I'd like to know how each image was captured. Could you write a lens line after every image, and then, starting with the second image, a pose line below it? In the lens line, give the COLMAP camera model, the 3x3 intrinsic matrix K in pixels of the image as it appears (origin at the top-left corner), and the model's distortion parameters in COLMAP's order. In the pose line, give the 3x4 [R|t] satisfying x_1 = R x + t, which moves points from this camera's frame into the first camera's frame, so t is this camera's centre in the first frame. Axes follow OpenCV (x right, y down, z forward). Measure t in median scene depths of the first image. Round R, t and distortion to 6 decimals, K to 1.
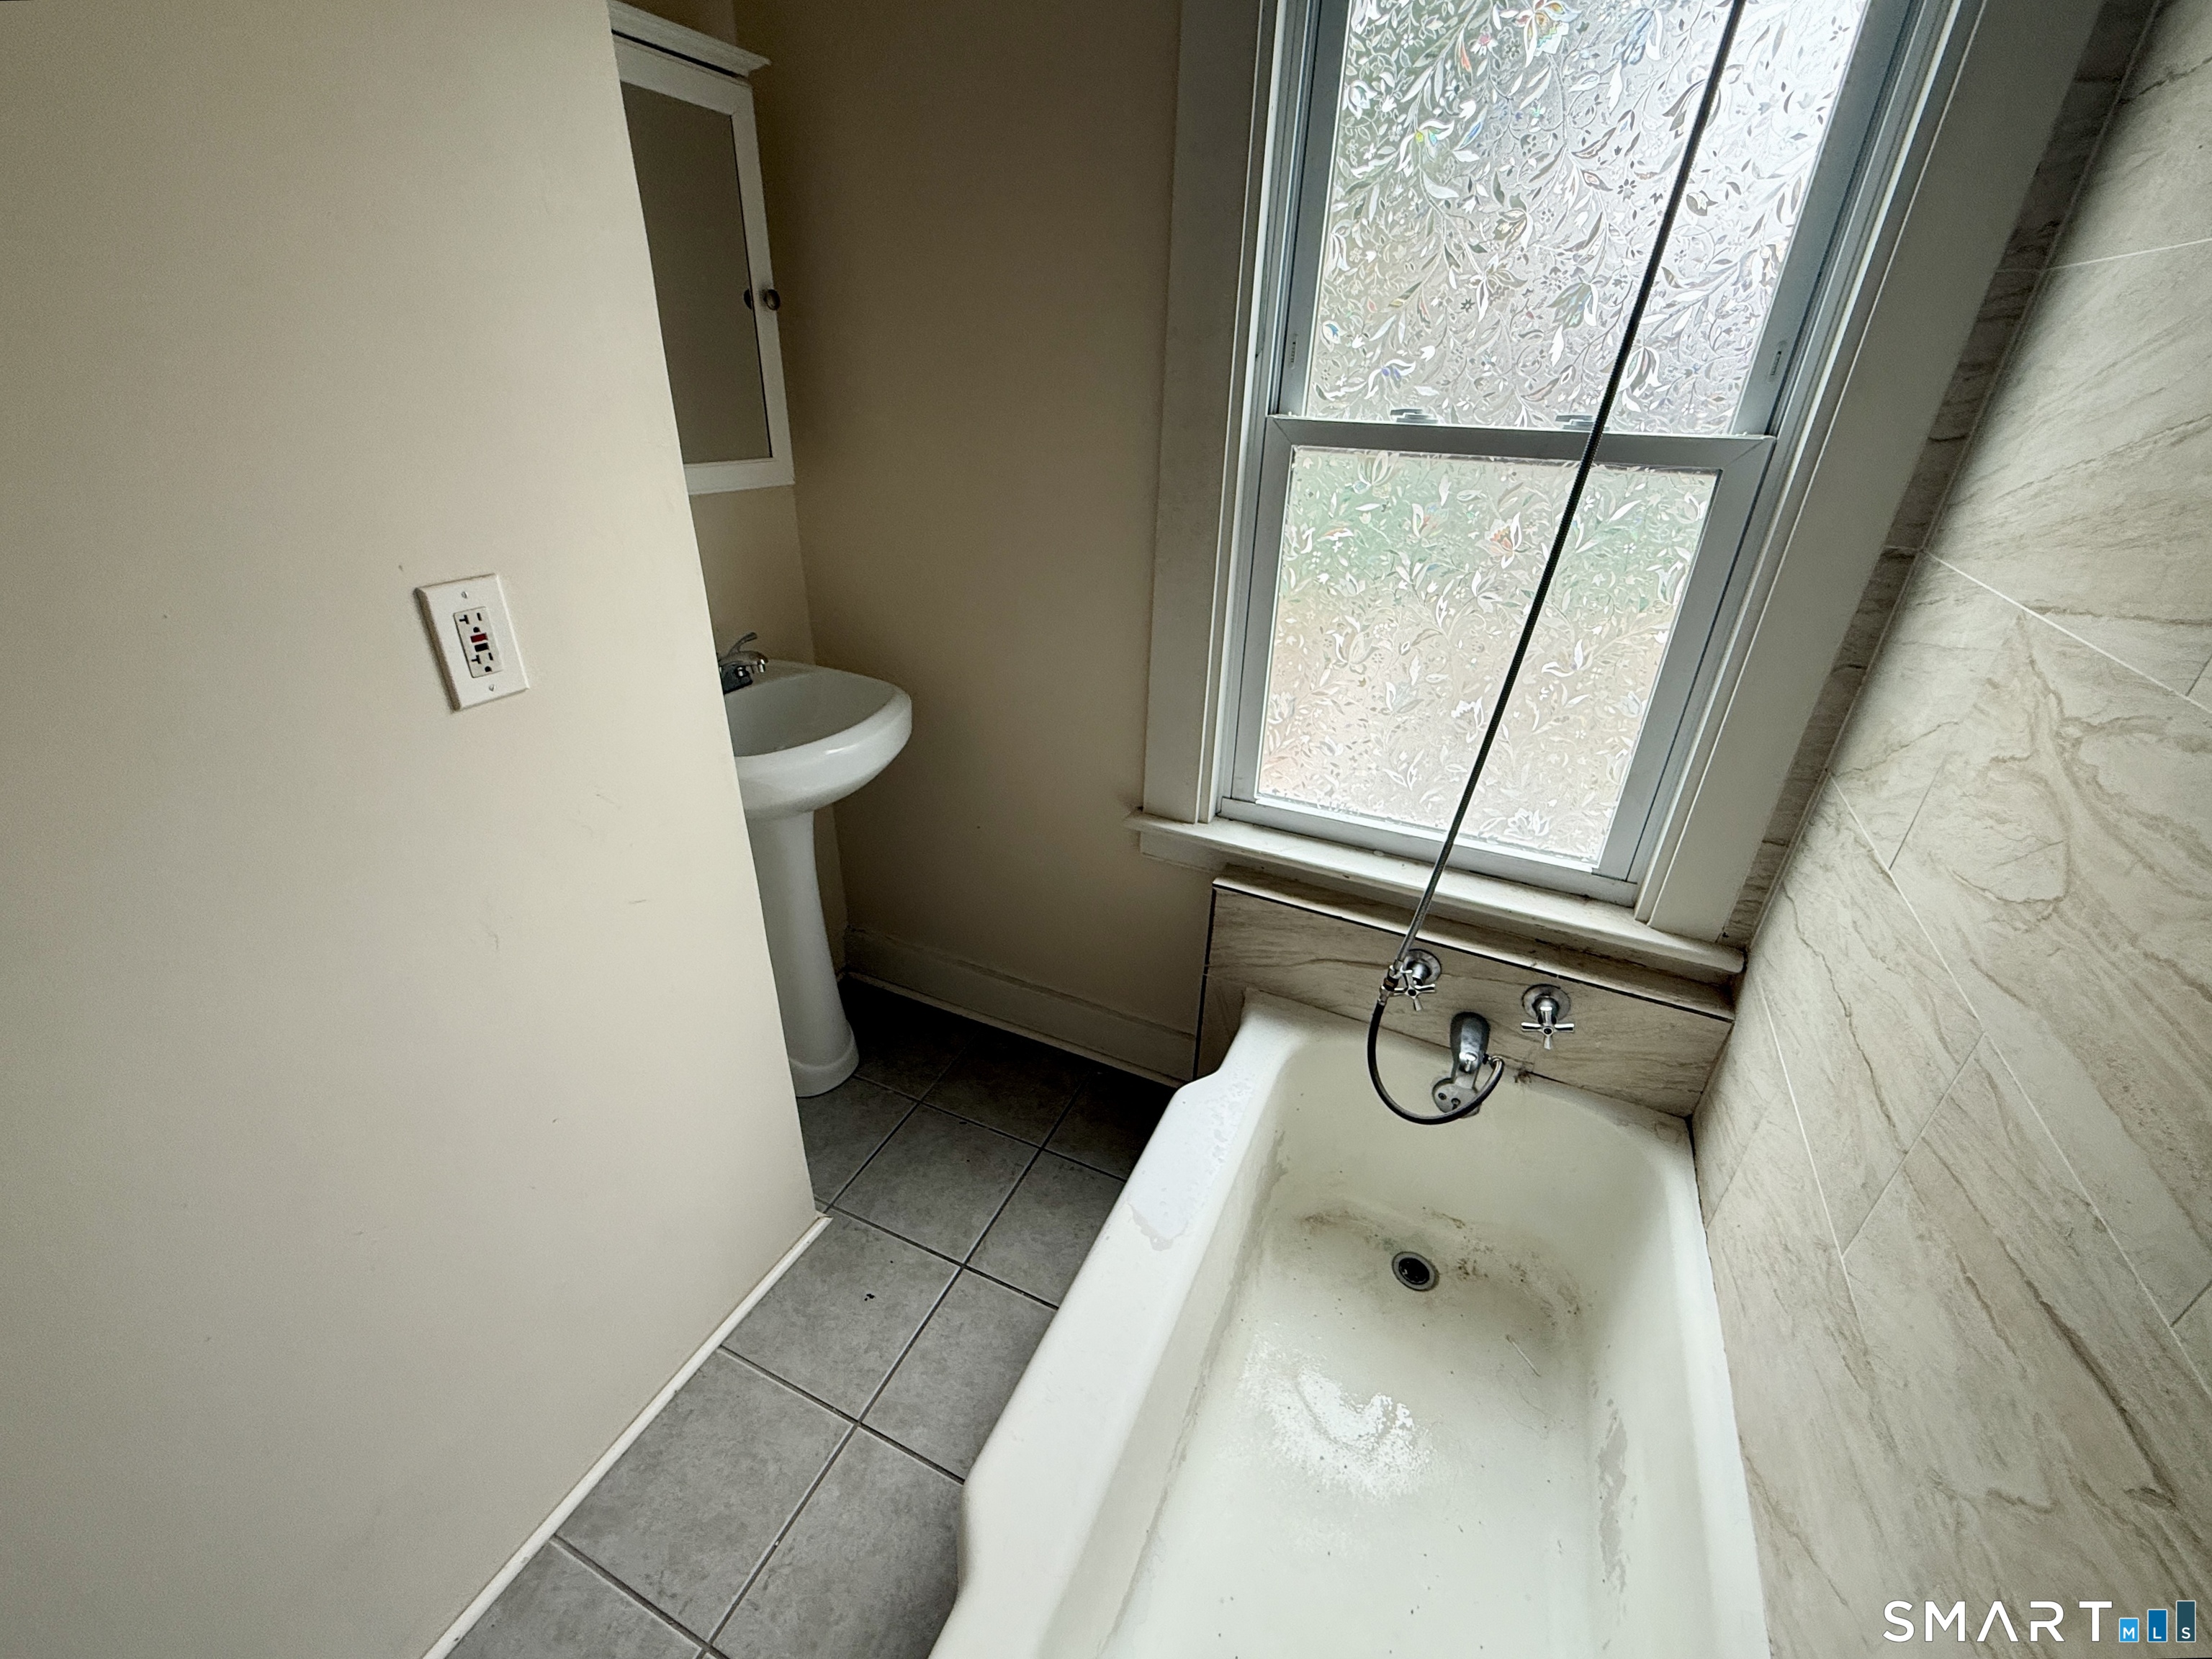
lens RADIAL K [[903.0, 0, 1106.0], [0, 903.0, 829.5], [0, 0, 1]] dist [-0.001757, -0.000265]
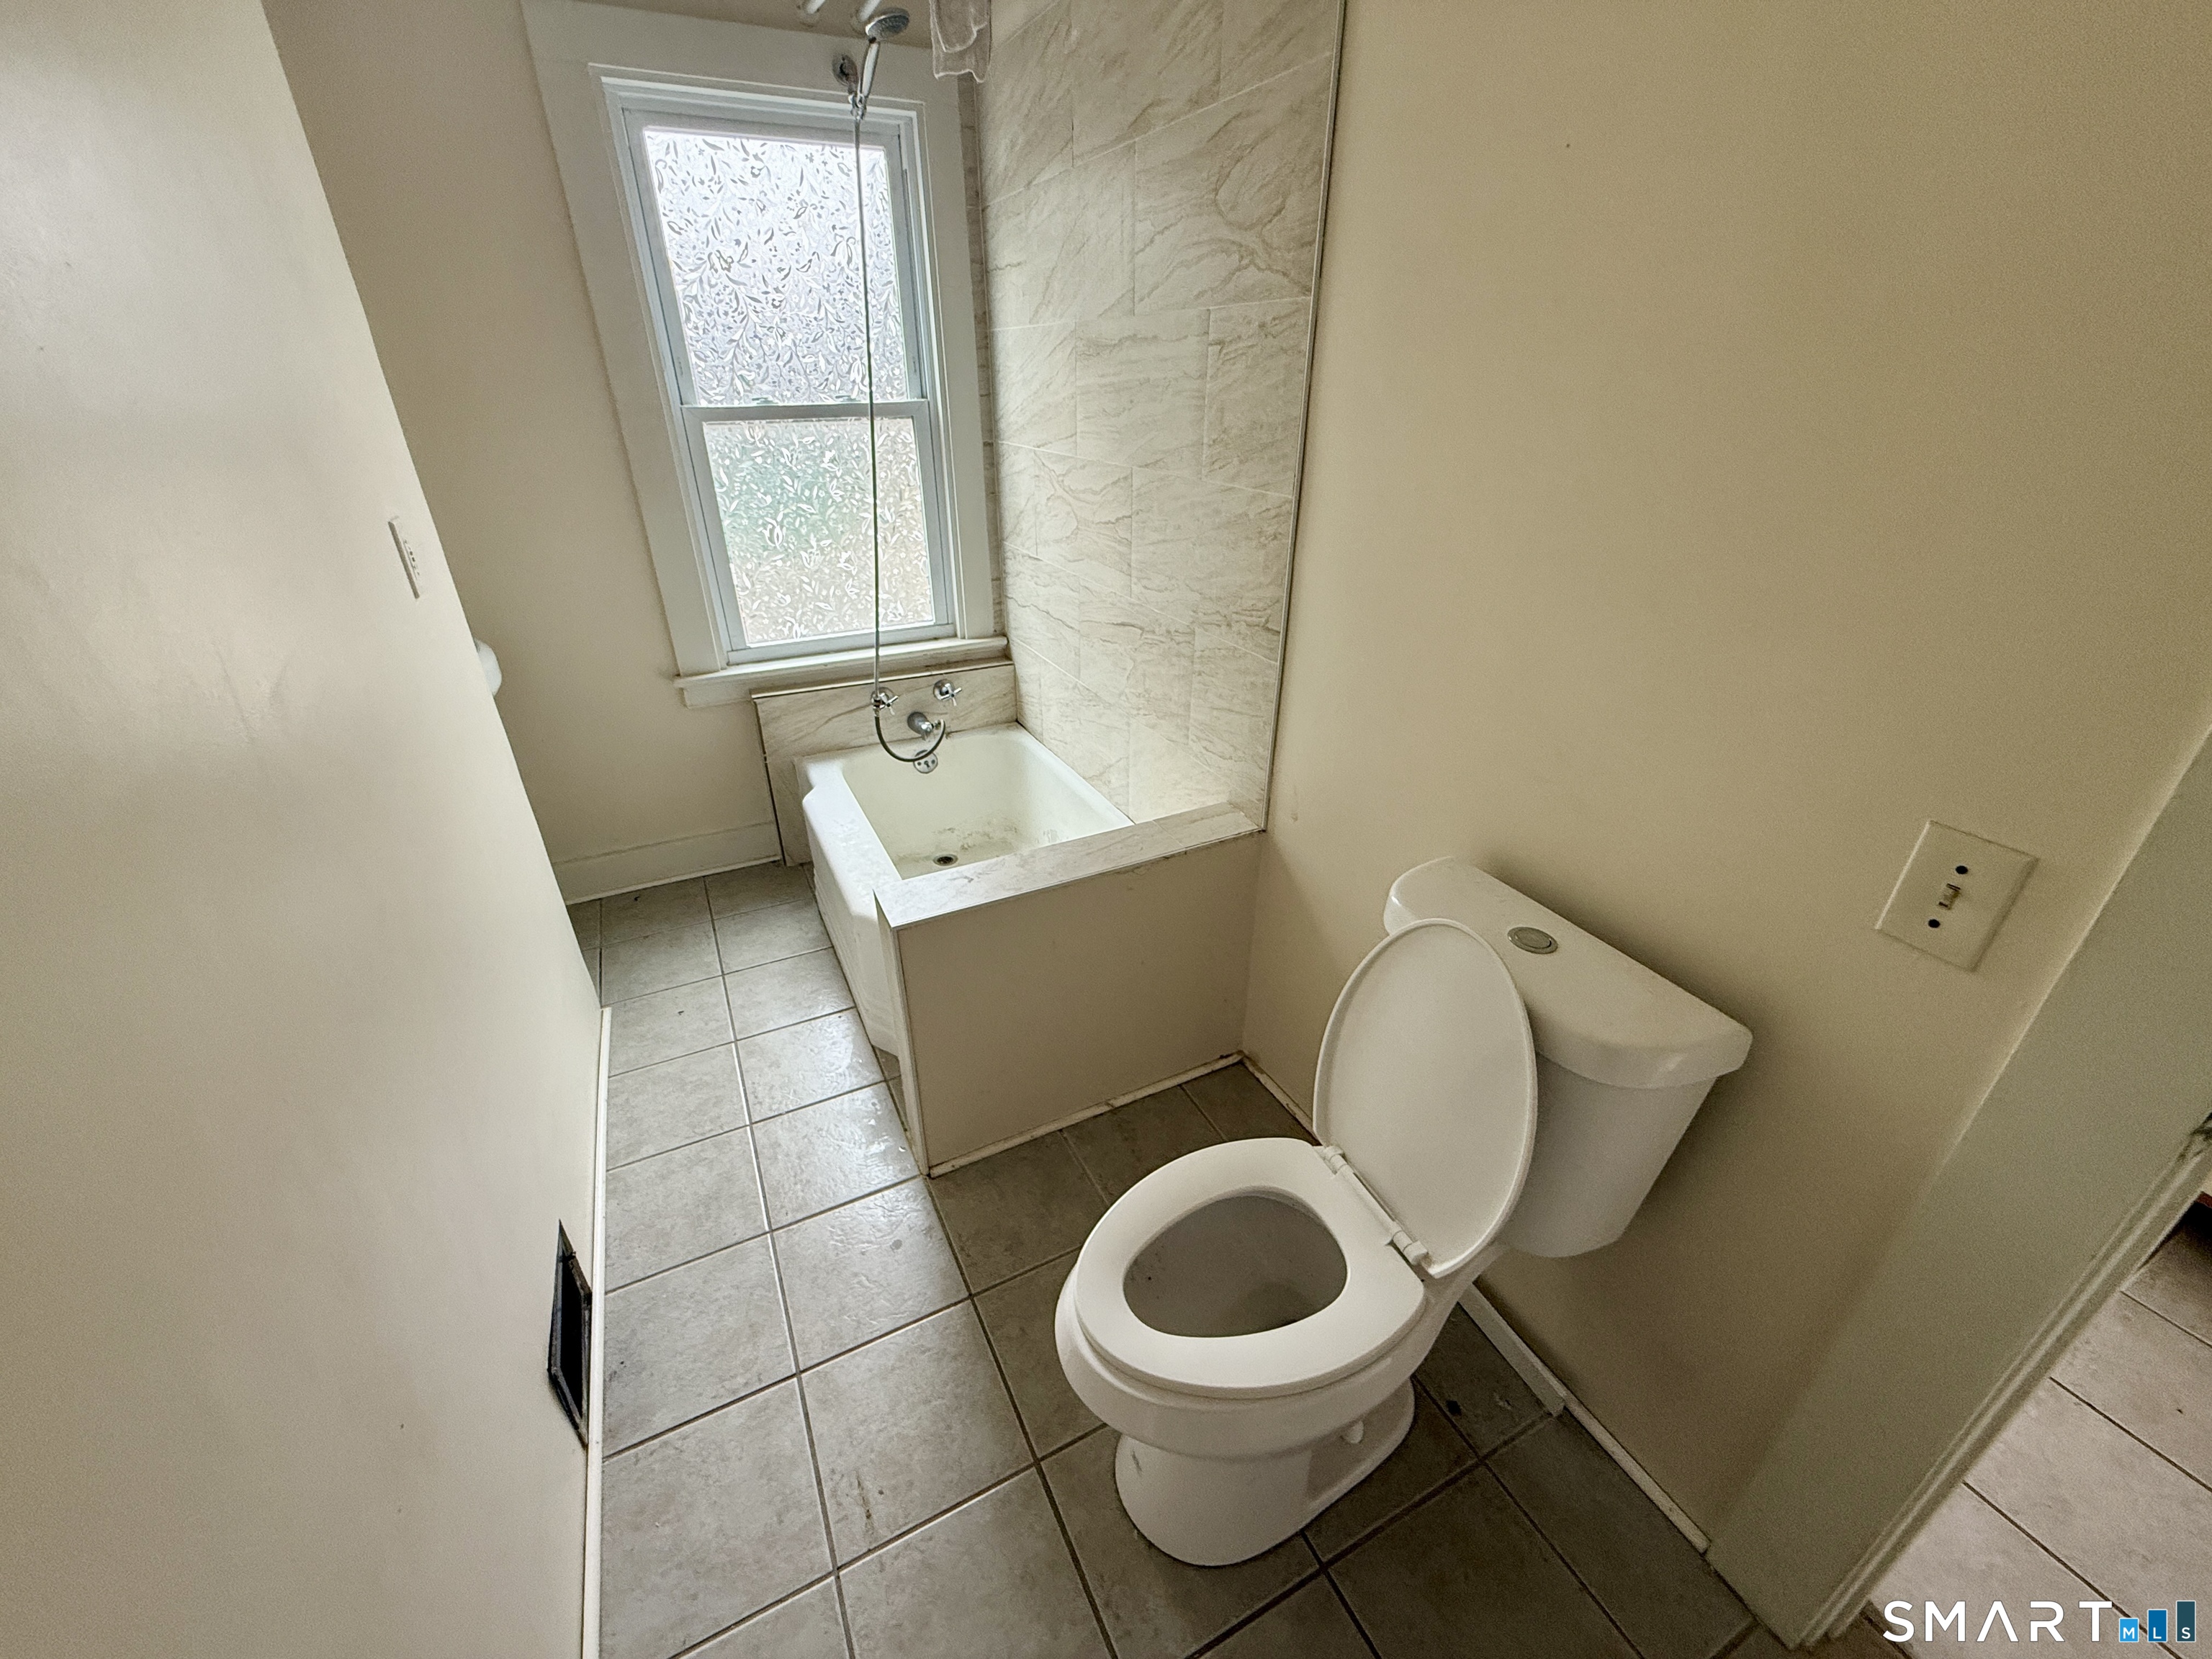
lens RADIAL K [[872.7, 0, 1096.1], [0, 872.7, 832.5], [0, 0, 1]] dist [-0.000690, -0.000031]
pose [[0.630991, -0.387284, 0.672206, -0.732010], [0.381735, 0.909322, 0.165567, 0.293127], [-0.675373, 0.152133, 0.721614, -0.581792]]
